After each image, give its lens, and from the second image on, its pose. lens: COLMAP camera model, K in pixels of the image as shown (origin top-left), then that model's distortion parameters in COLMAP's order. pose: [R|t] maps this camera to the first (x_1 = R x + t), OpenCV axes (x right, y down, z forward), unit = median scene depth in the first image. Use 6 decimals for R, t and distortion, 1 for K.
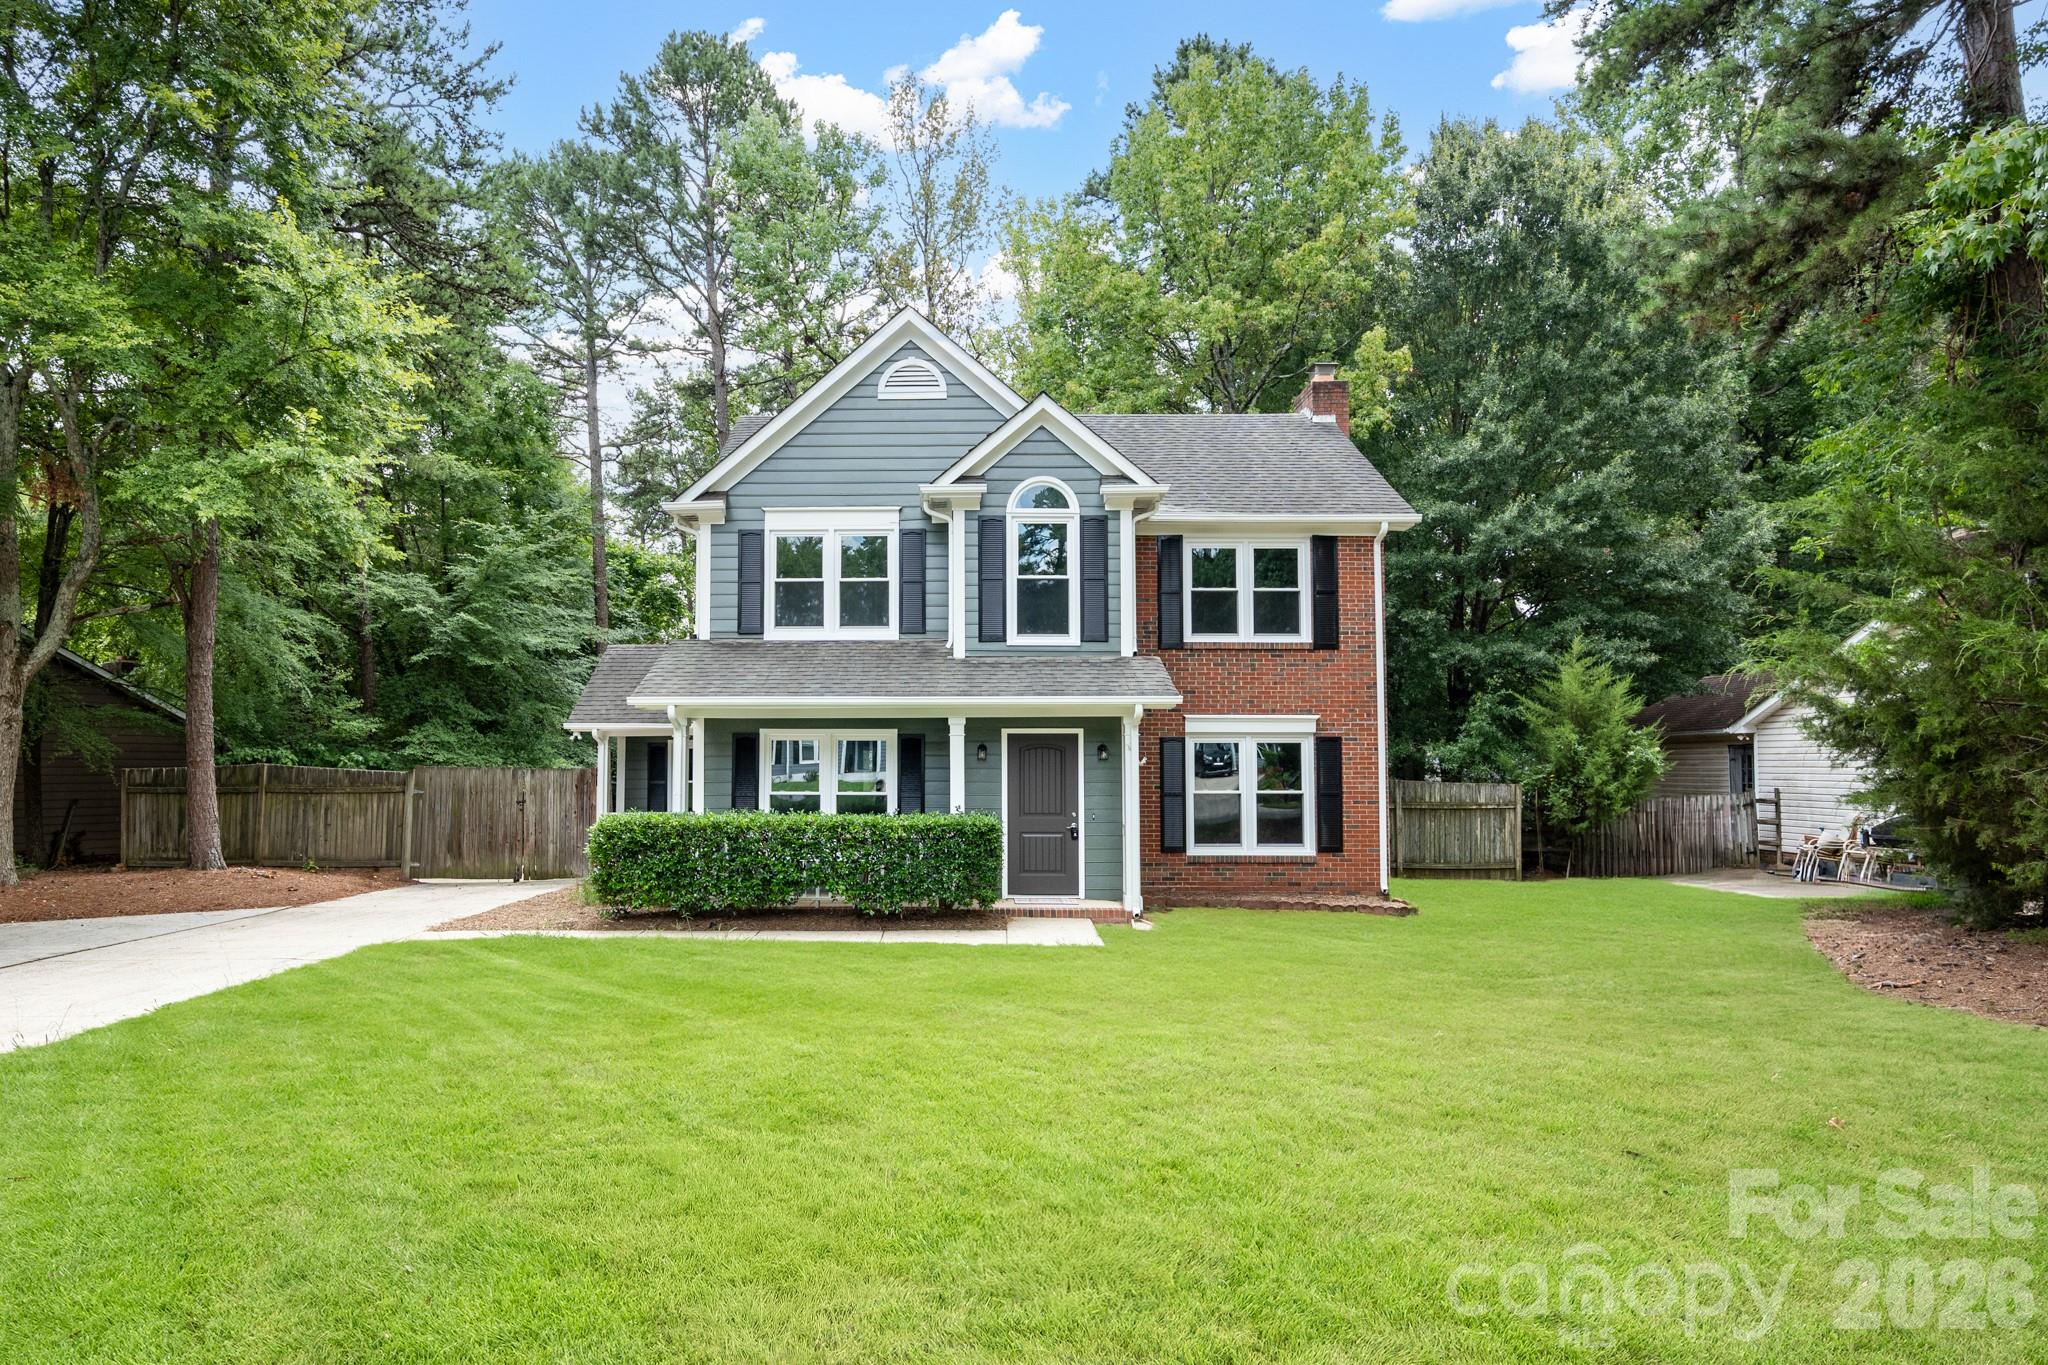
lens RADIAL K [[969.0, 0, 1028.4], [0, 969.0, 738.5], [0, 0, 1]] dist [-0.019975, -0.000074]
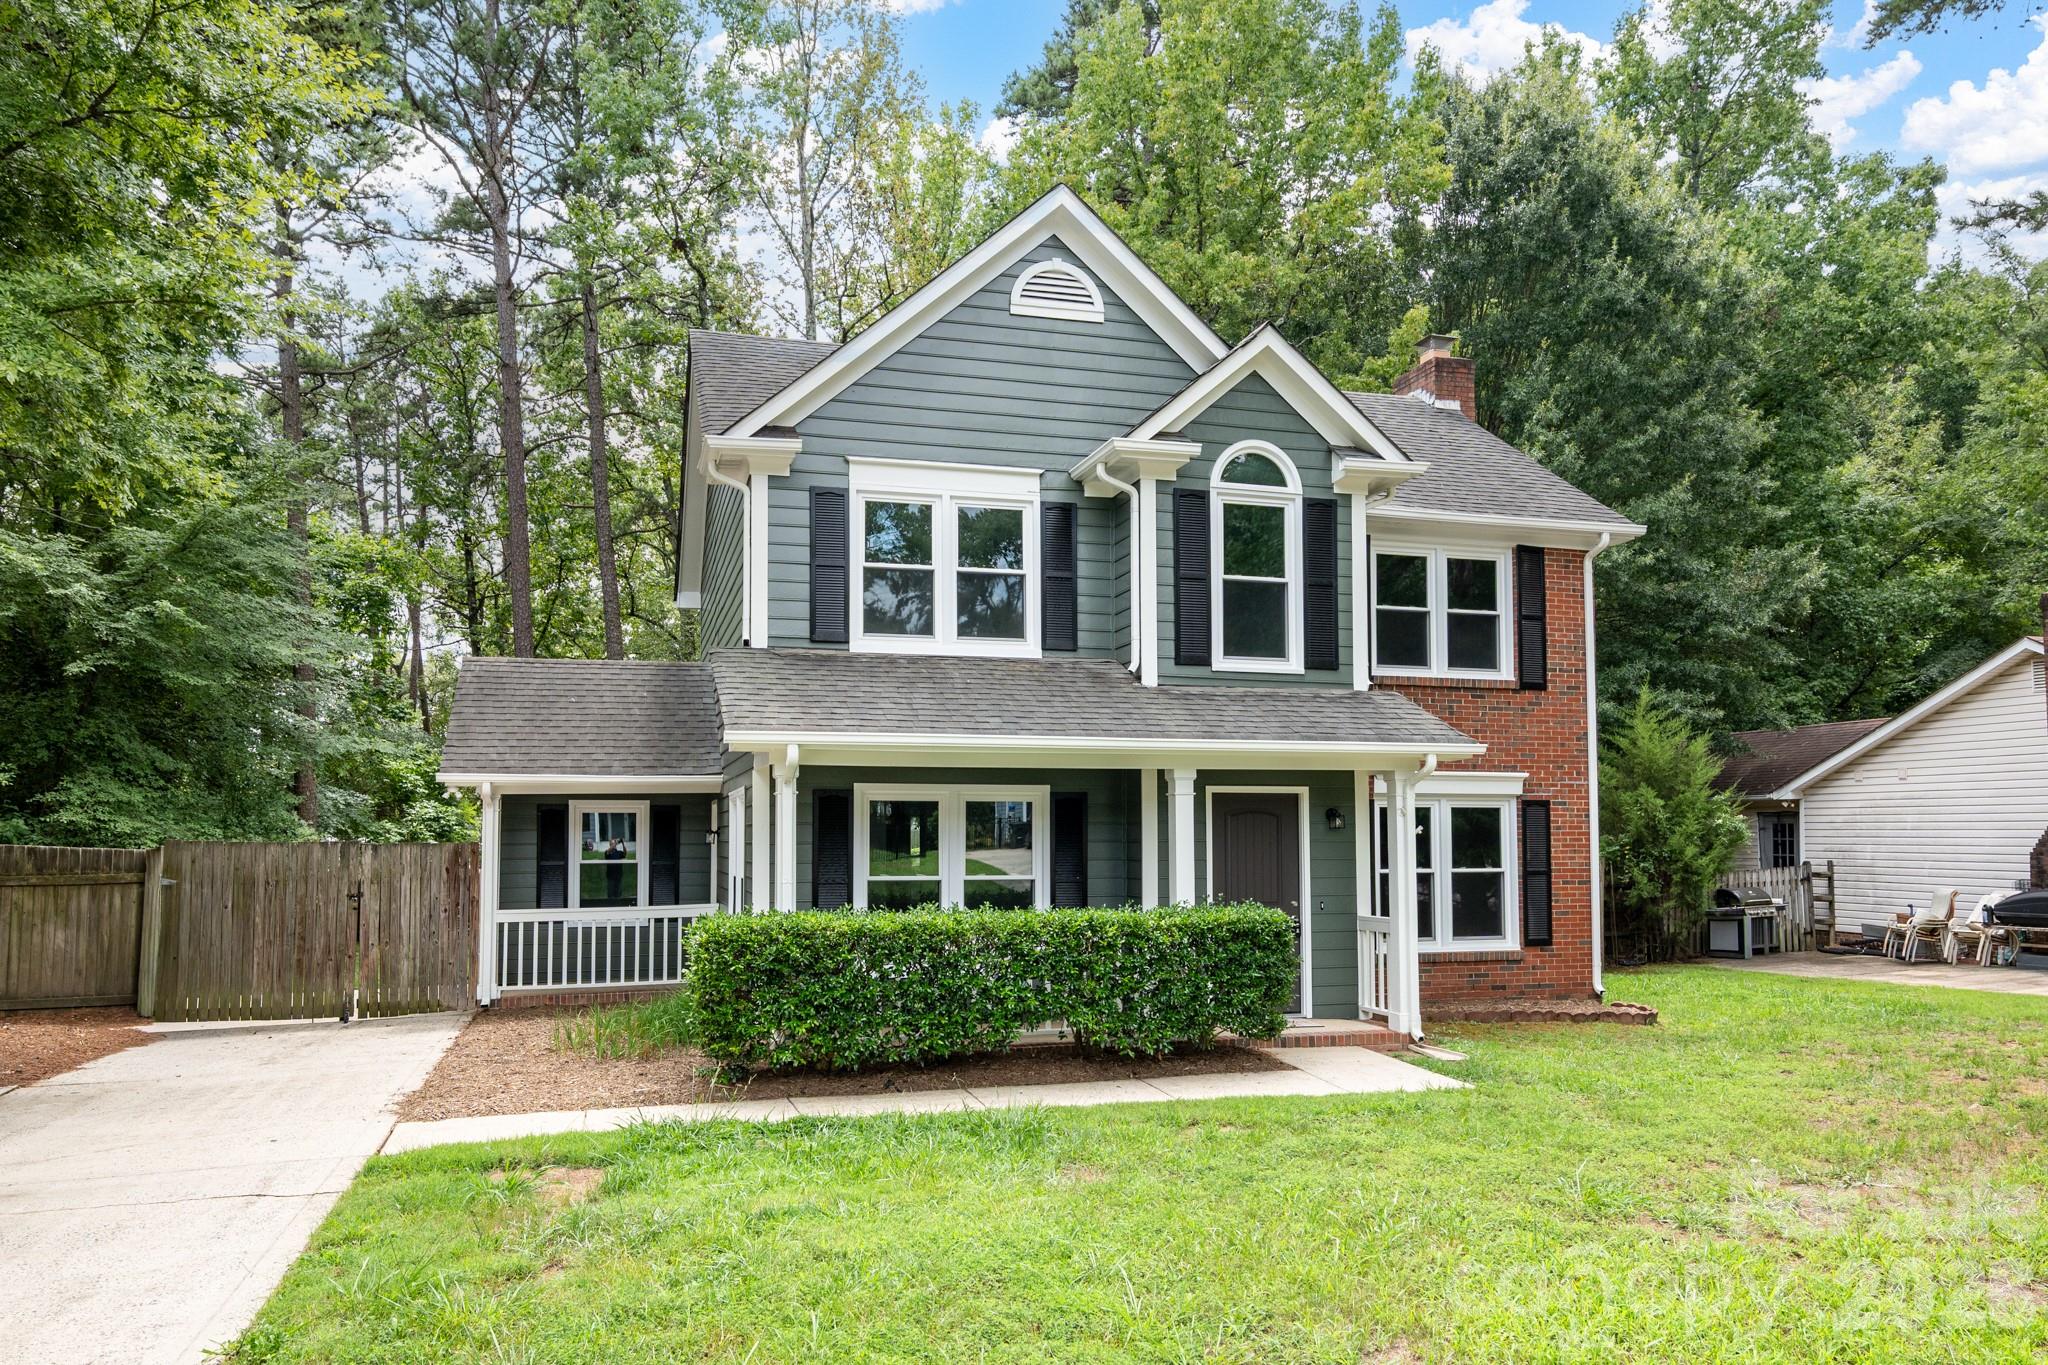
lens RADIAL K [[1178.5, 0, 1021.3], [0, 1178.5, 799.4], [0, 0, 1]] dist [-0.002954, -0.001068]
pose [[0.971867, 0.005435, 0.235467, -0.326410], [-0.004598, 0.999981, -0.004103, 0.003625], [-0.235485, 0.002905, 0.971874, 0.160322]]
